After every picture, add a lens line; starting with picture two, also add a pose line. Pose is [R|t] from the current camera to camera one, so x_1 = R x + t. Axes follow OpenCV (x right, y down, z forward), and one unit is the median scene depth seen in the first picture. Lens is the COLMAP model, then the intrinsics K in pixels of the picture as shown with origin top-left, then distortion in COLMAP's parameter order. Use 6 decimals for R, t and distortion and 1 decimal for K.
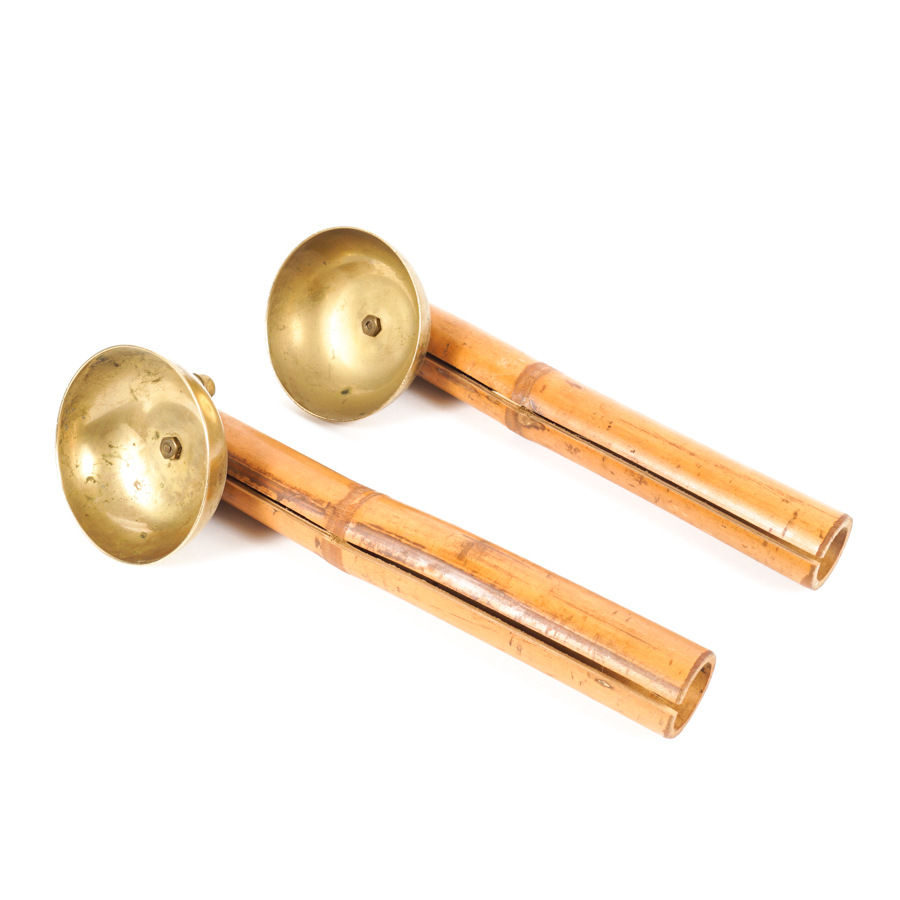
lens RADIAL K [[1236.3, 0, 450.0], [0, 1236.3, 450.0], [0, 0, 1]] dist [-0.015114, -0.007141]
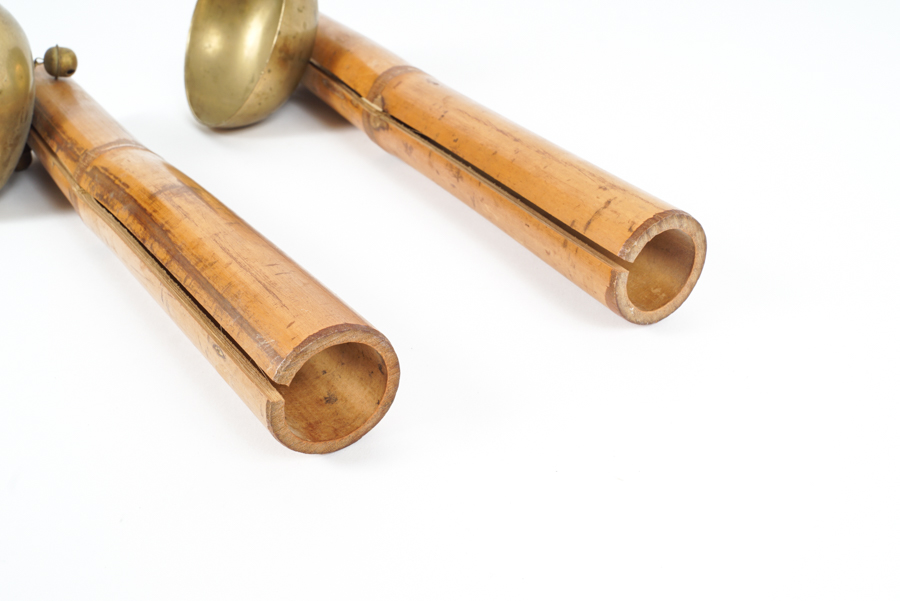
lens RADIAL K [[894.7, 0, 450.0], [0, 894.7, 300.5], [0, 0, 1]] dist [-0.003831, -0.000255]
pose [[0.946558, 0.126247, -0.296799, 0.336424], [-0.160049, 0.982775, -0.092395, 0.159979], [0.280022, 0.134960, 0.950460, 0.478012]]
